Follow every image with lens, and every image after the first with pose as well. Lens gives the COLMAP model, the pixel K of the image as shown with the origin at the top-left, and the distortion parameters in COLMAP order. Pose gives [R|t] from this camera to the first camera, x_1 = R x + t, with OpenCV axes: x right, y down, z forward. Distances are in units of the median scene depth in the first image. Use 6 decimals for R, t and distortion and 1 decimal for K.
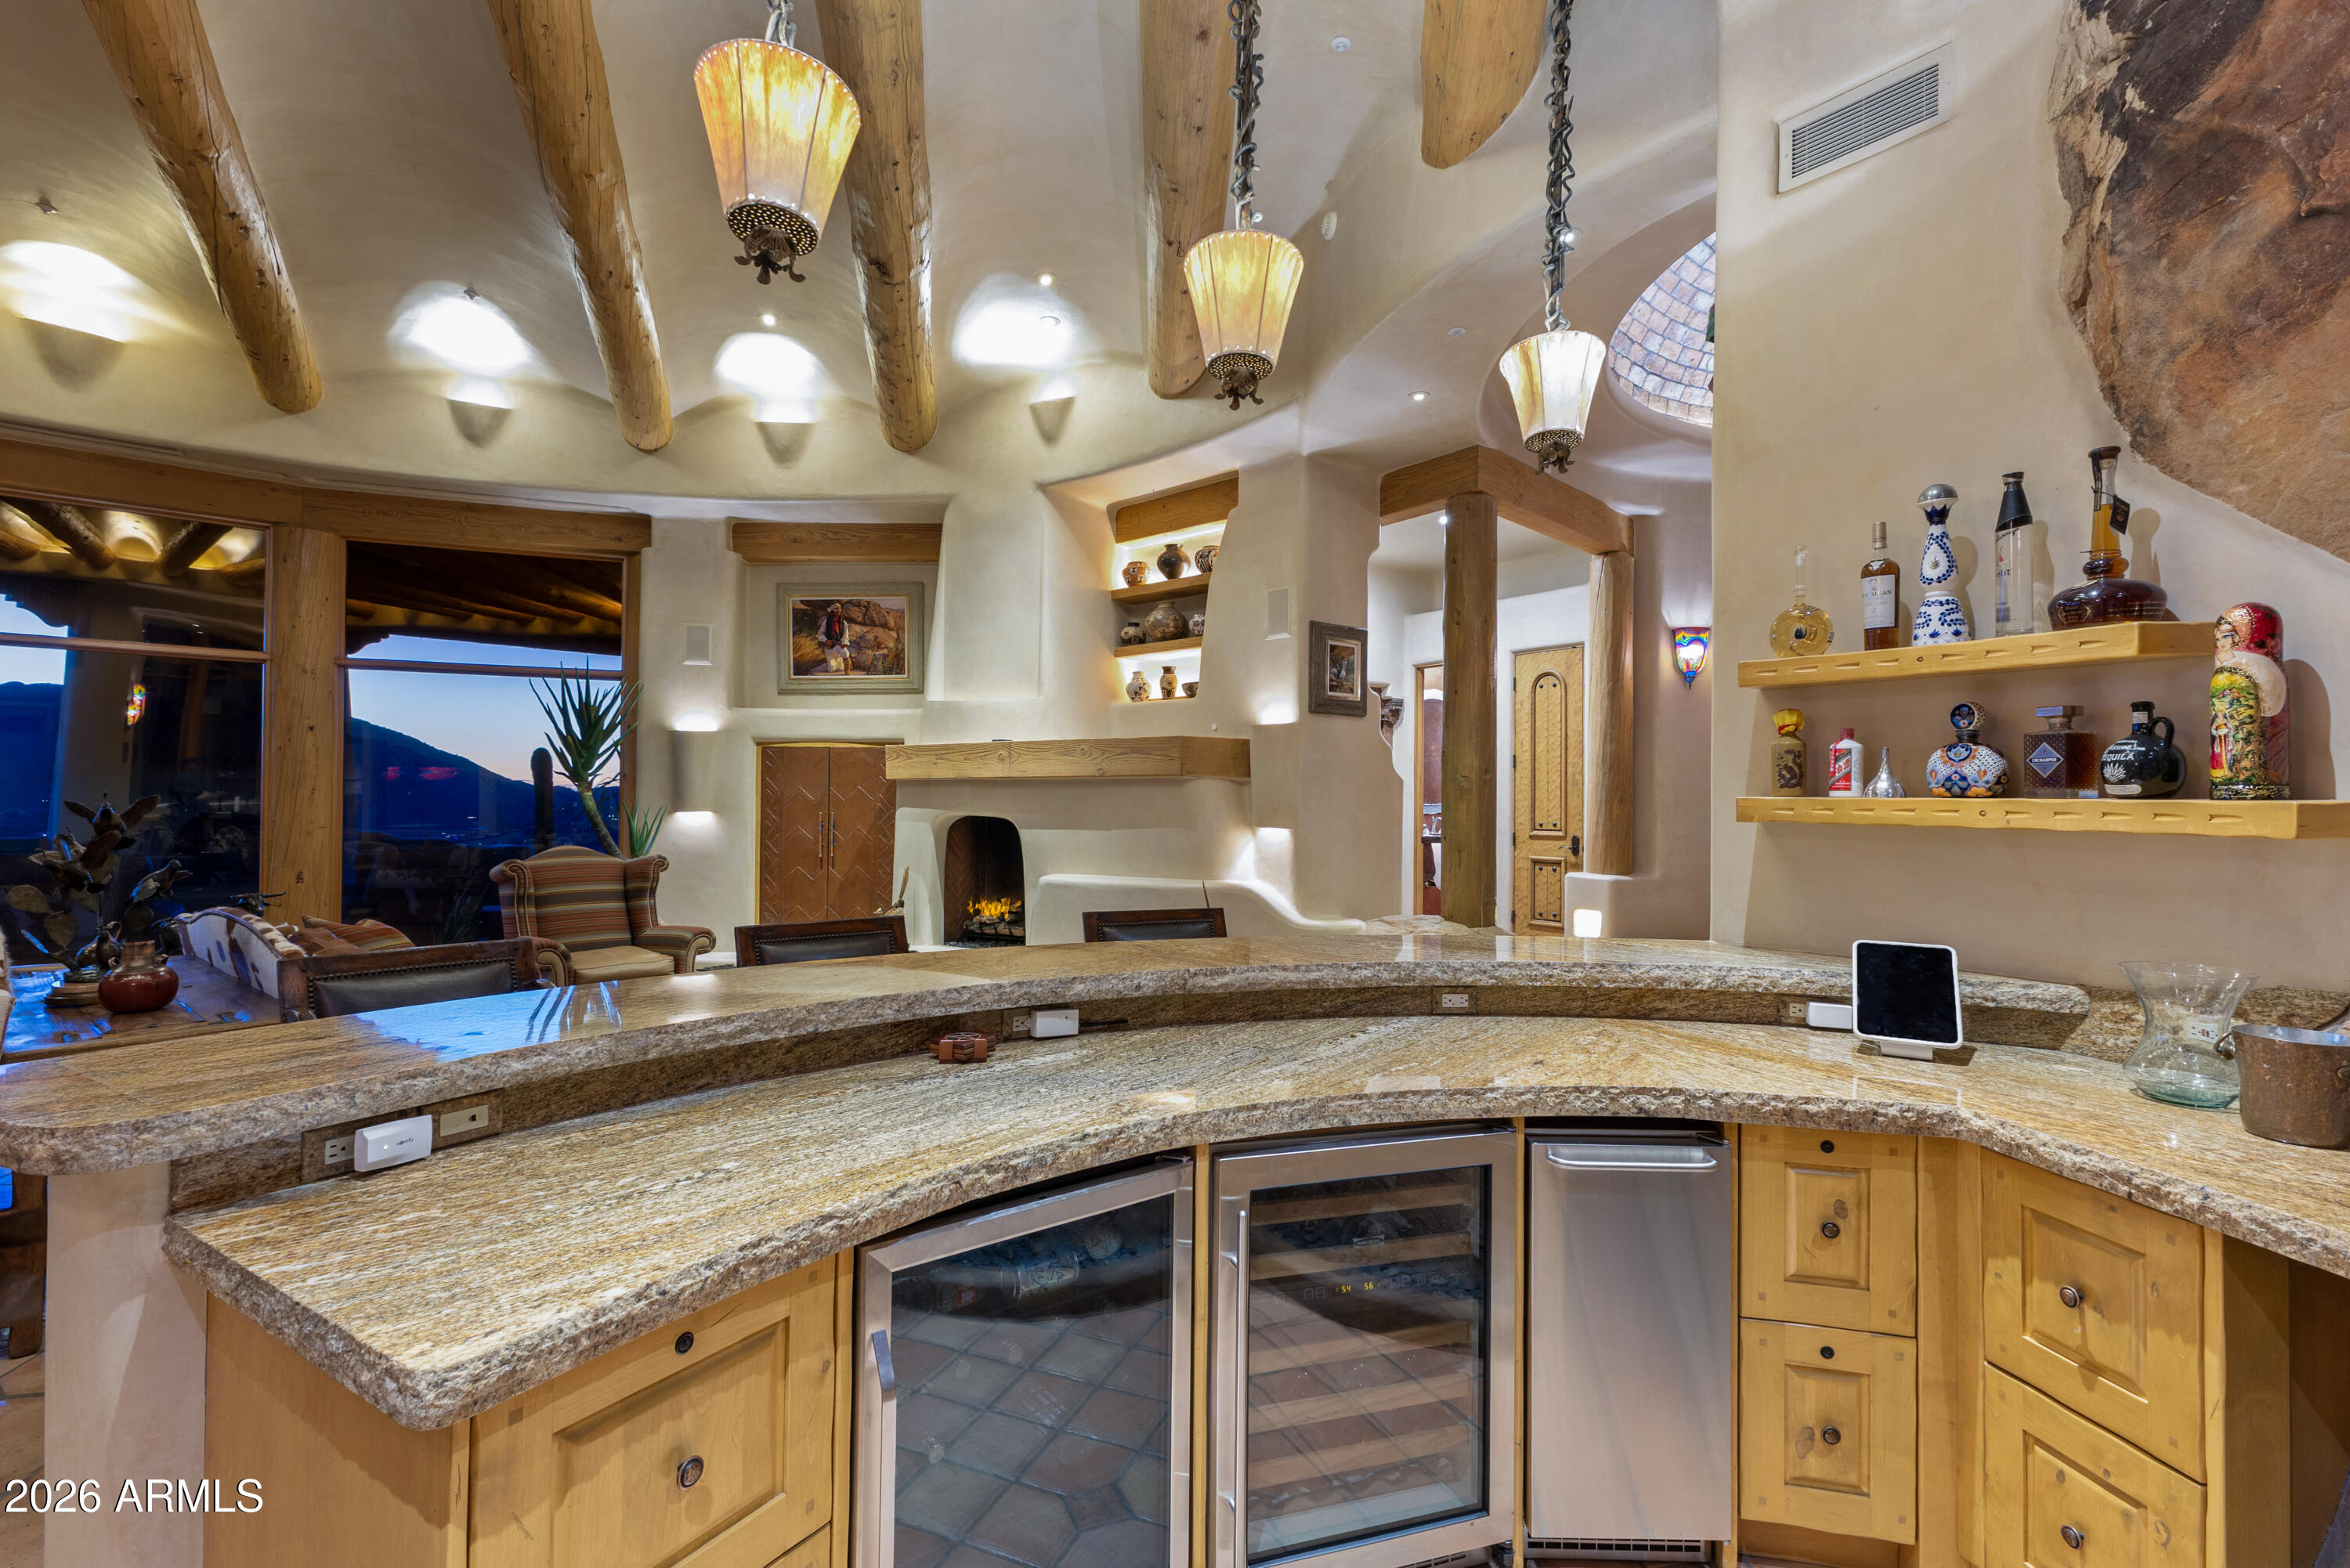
lens RADIAL K [[1007.3, 0, 1180.8], [0, 1007.3, 780.3], [0, 0, 1]] dist [0.015559, -0.005684]
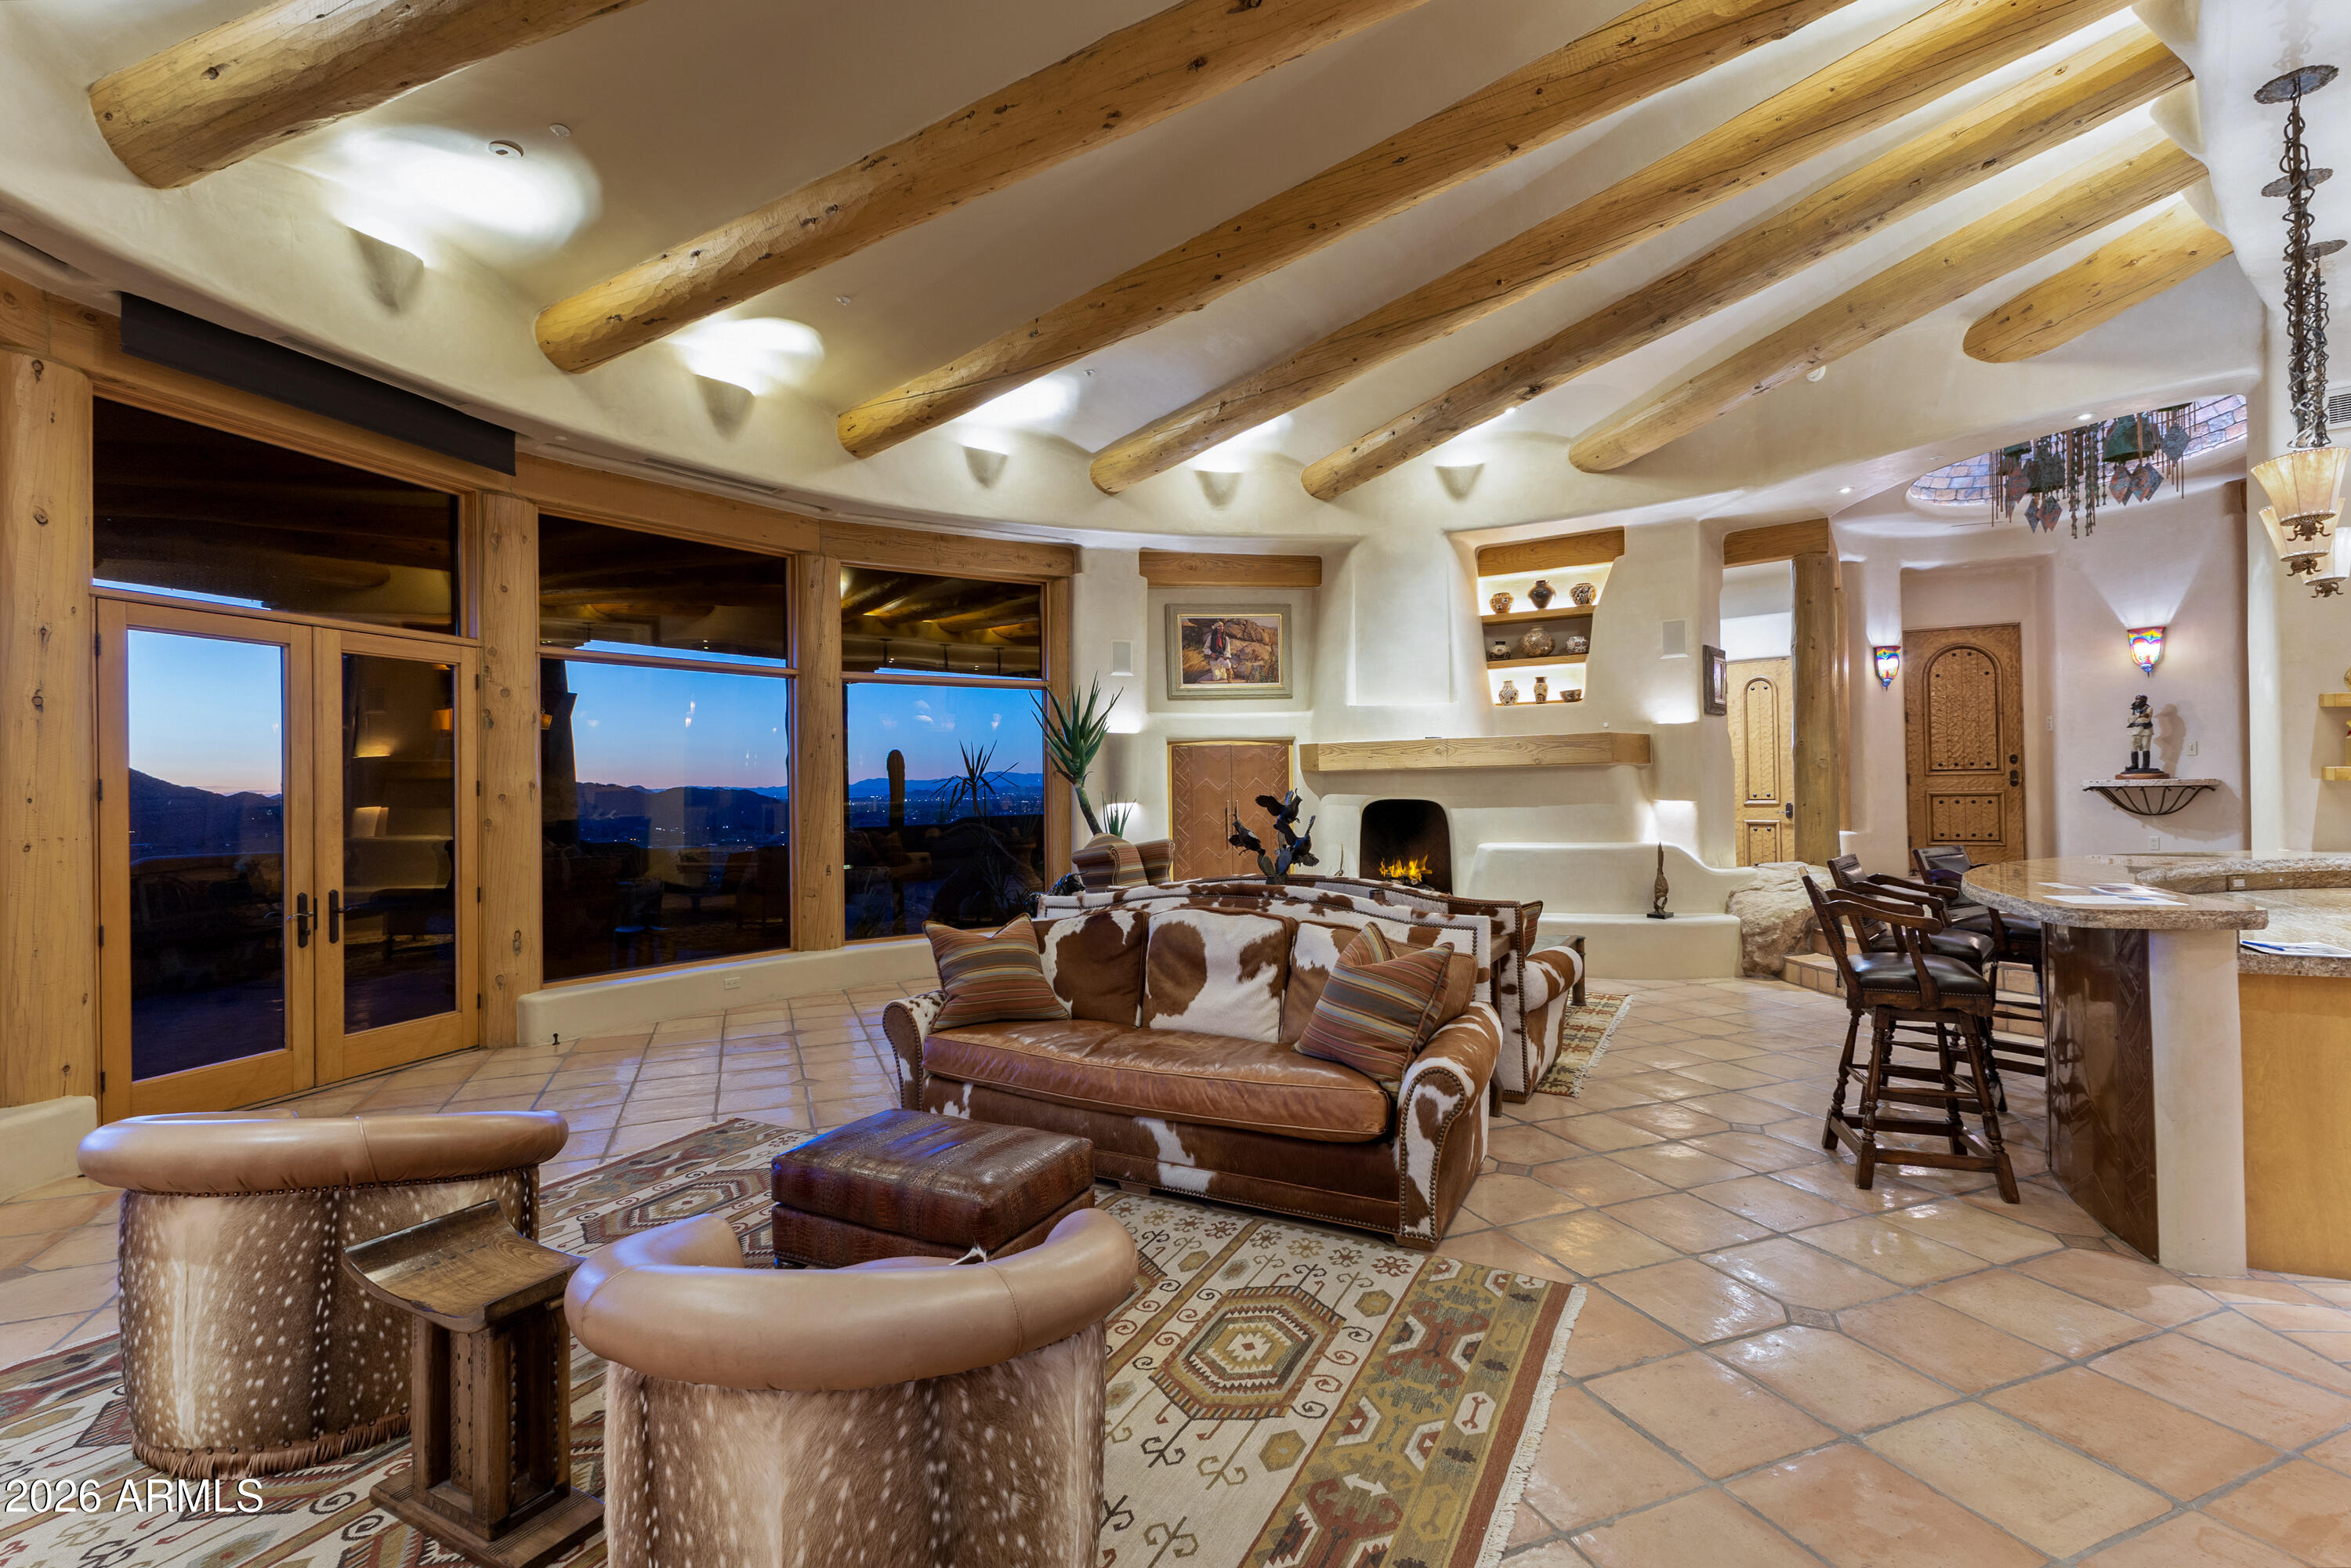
lens RADIAL K [[1007.8, 0, 1181.3], [0, 1007.8, 780.3], [0, 0, 1]] dist [0.015559, -0.005684]
pose [[0.982772, -0.022285, 0.183475, -0.670681], [0.019642, 0.999676, 0.016207, -0.012517], [-0.183777, -0.012324, 0.982891, -0.160101]]
